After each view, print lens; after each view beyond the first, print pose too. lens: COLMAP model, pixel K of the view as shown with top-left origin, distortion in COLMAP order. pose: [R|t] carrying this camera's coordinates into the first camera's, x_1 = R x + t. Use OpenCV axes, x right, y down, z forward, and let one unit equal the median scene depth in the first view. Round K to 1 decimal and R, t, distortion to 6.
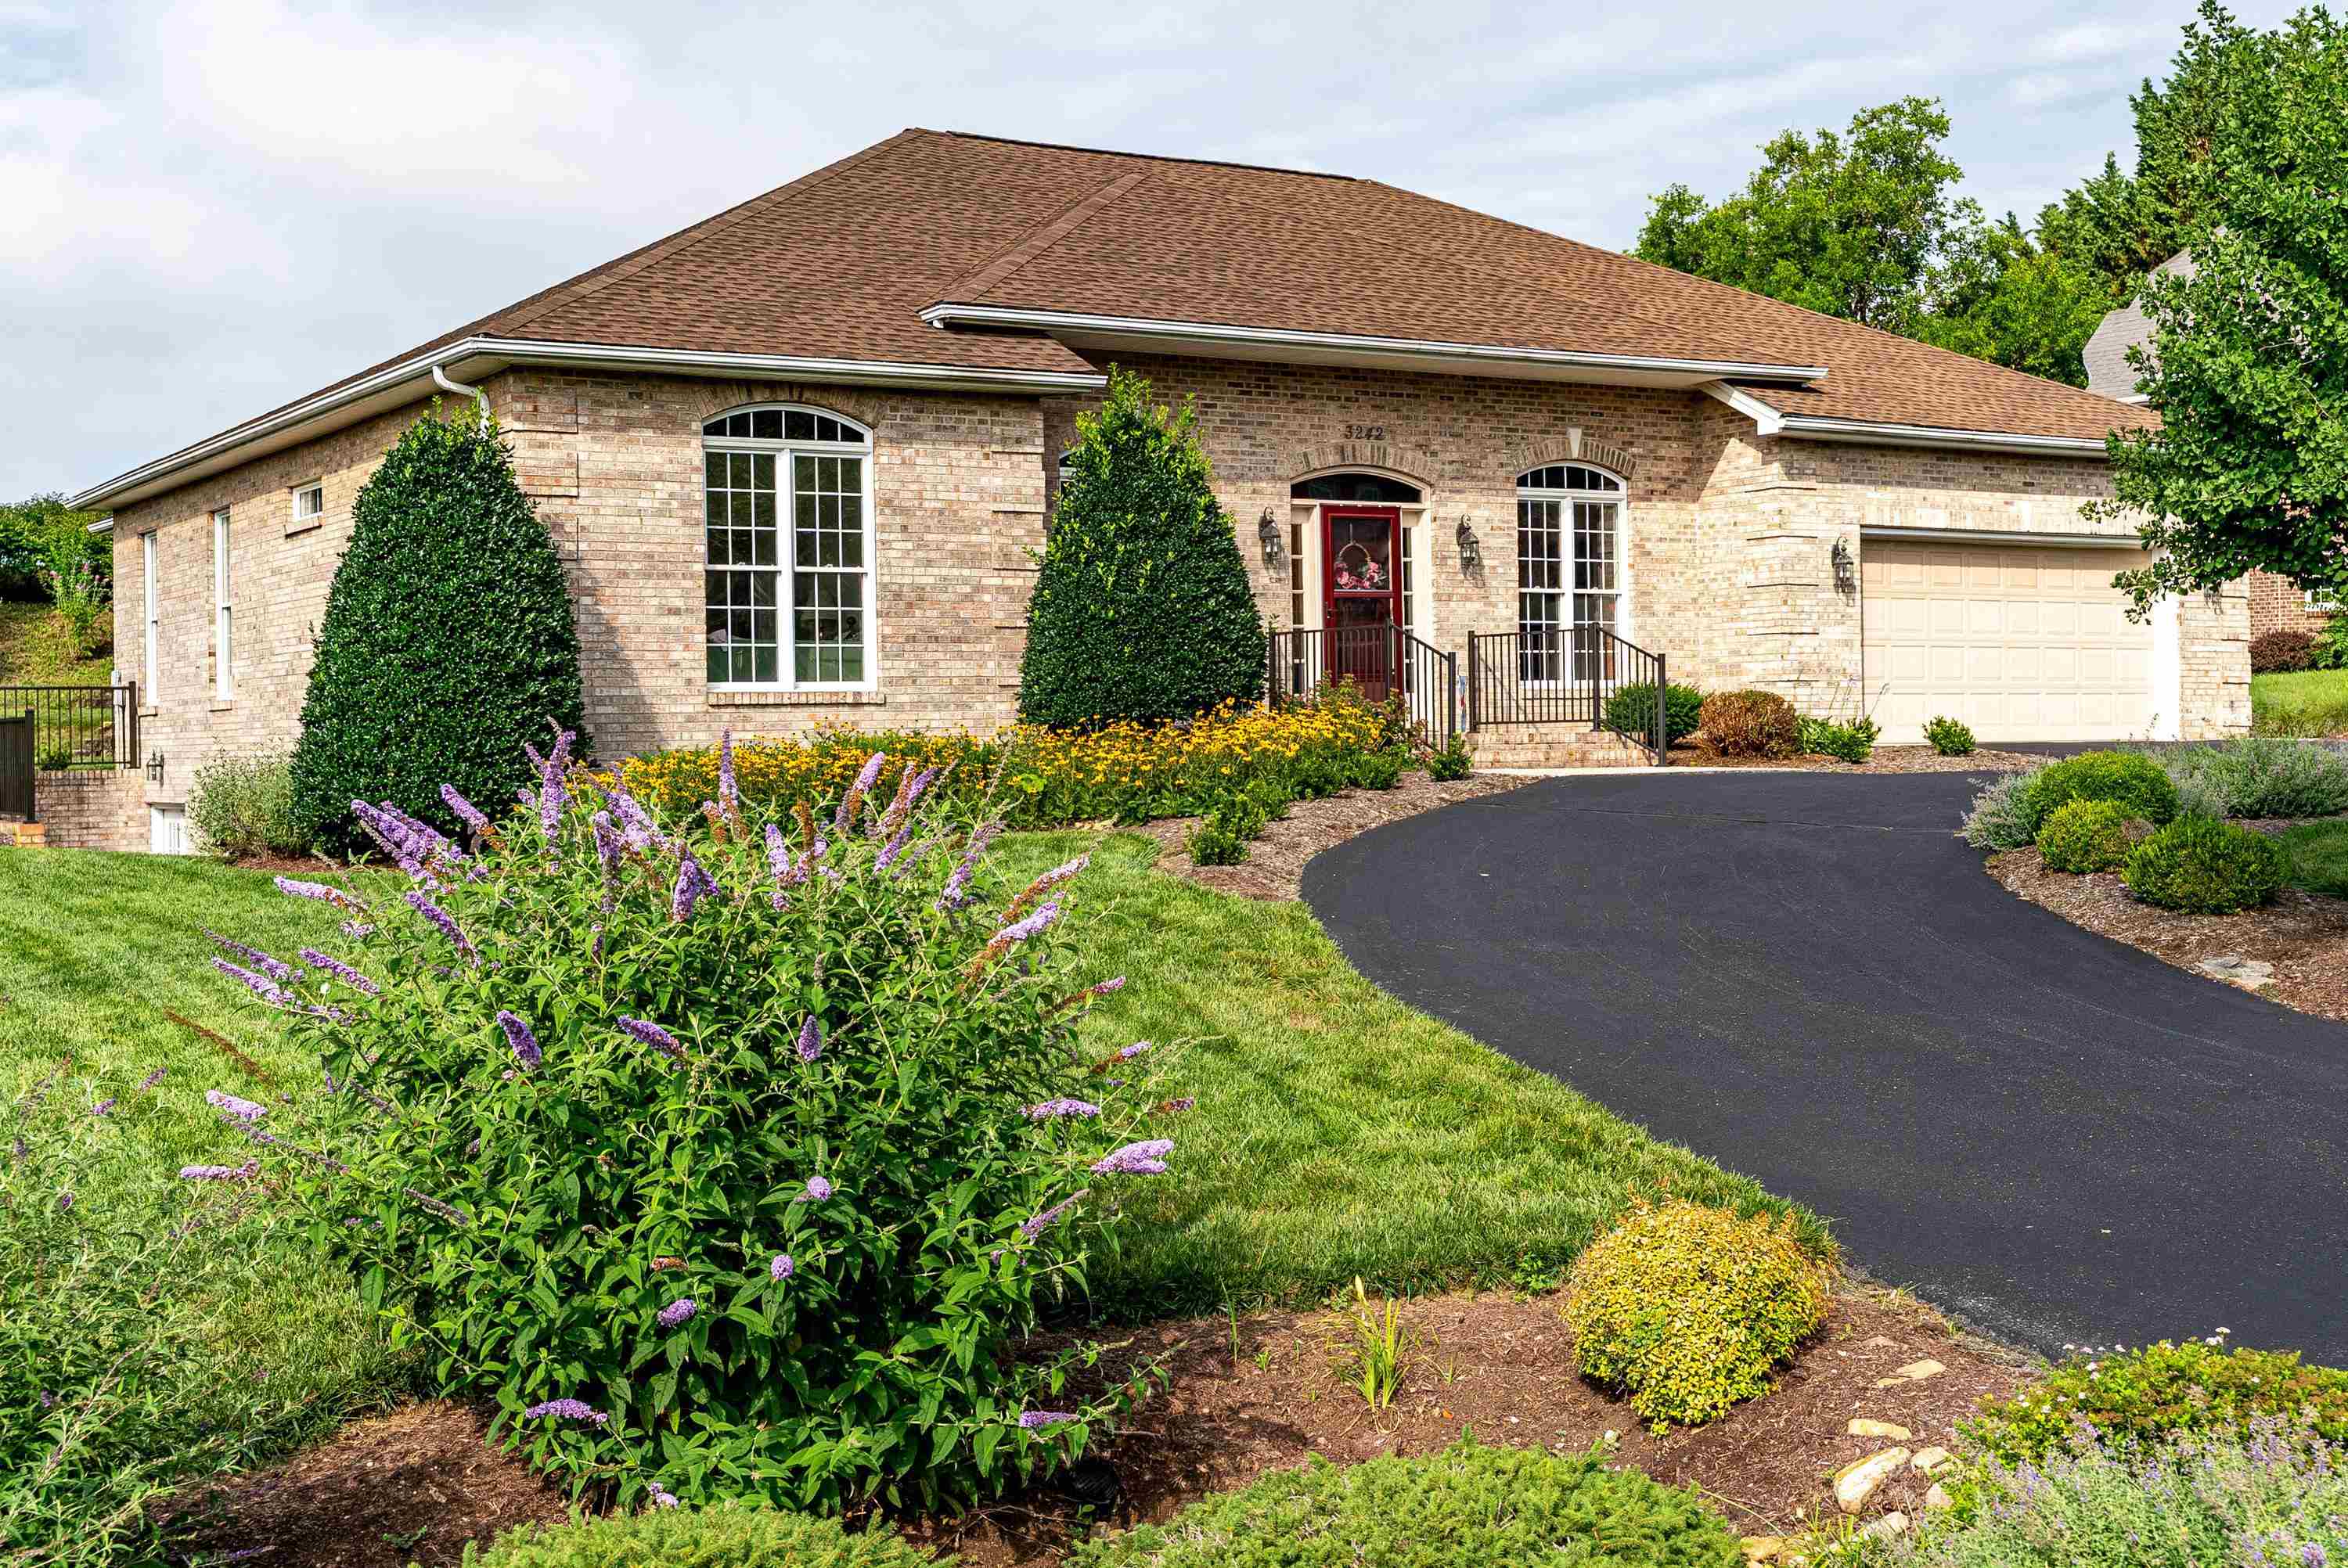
lens RADIAL K [[2670.8, 0, 1174.0], [0, 2670.8, 784.0], [0, 0, 1]] dist [0.015899, 0.007114]
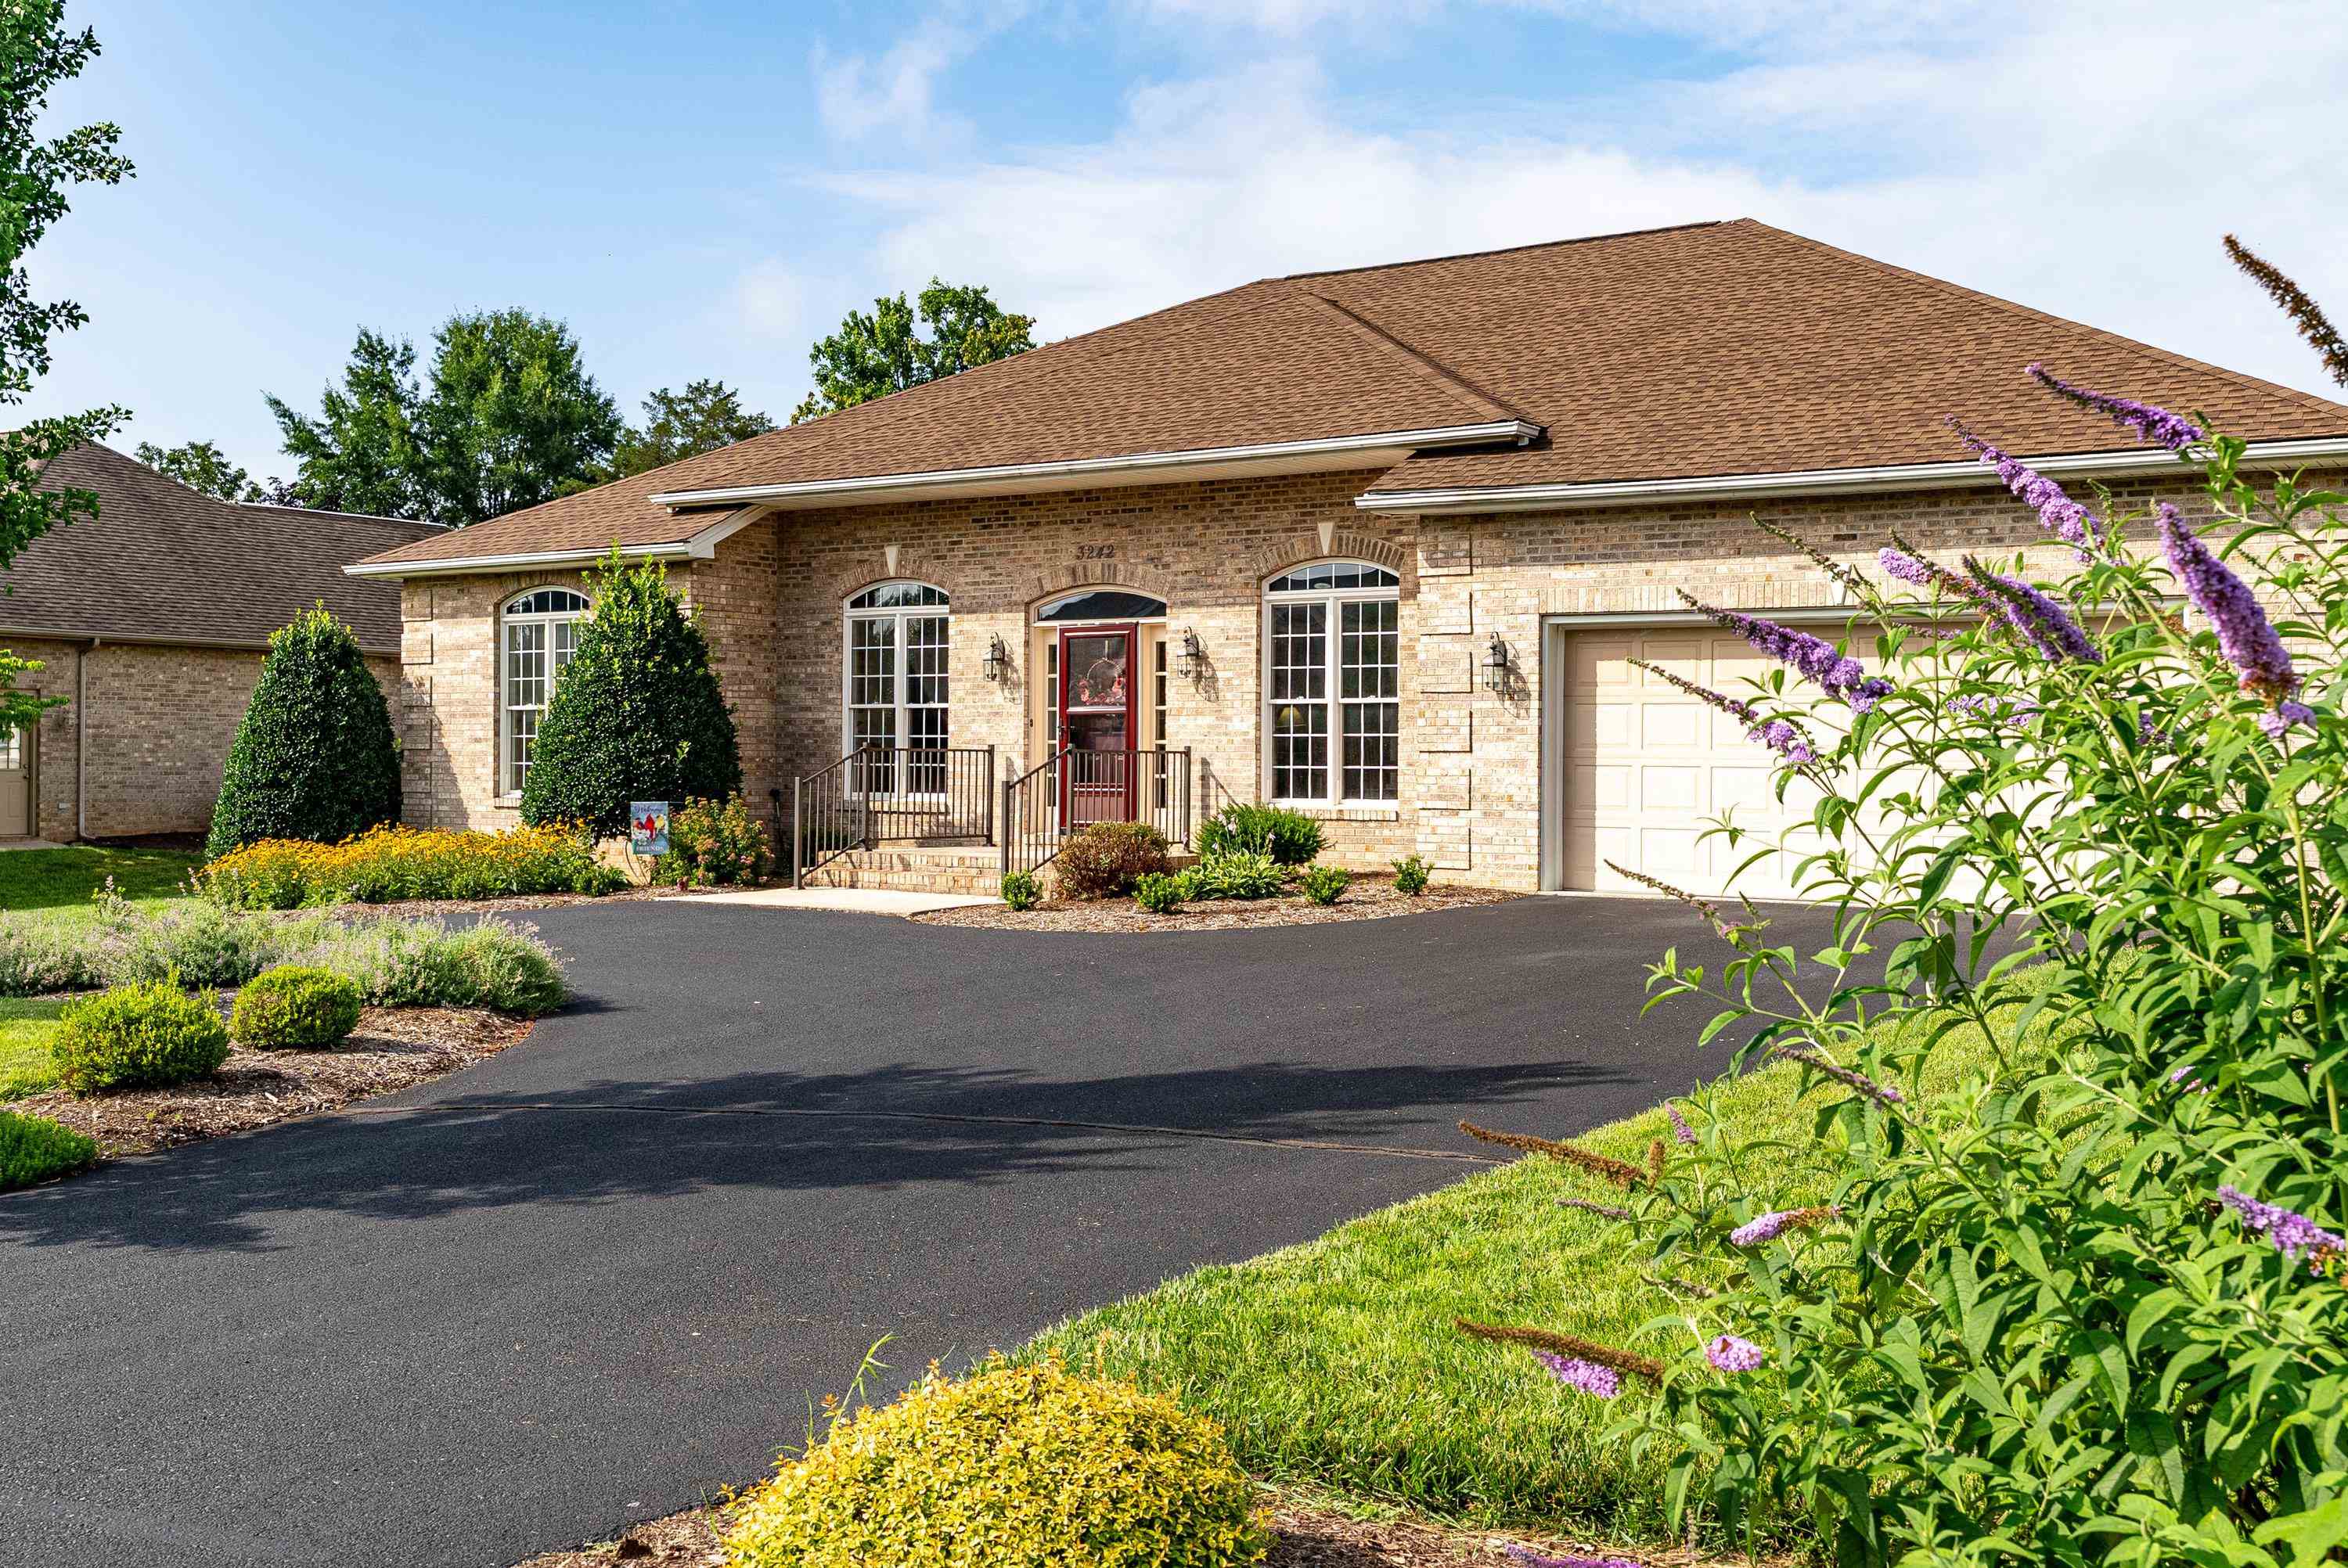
lens RADIAL K [[2377.3, 0, 1236.7], [0, 2377.3, 748.9], [0, 0, 1]] dist [-0.010569, -0.015607]
pose [[0.428650, 0.012848, -0.903379, 0.908544], [-0.031665, 0.999498, -0.000810, -0.057702], [0.902916, 0.028953, 0.428842, 0.662316]]
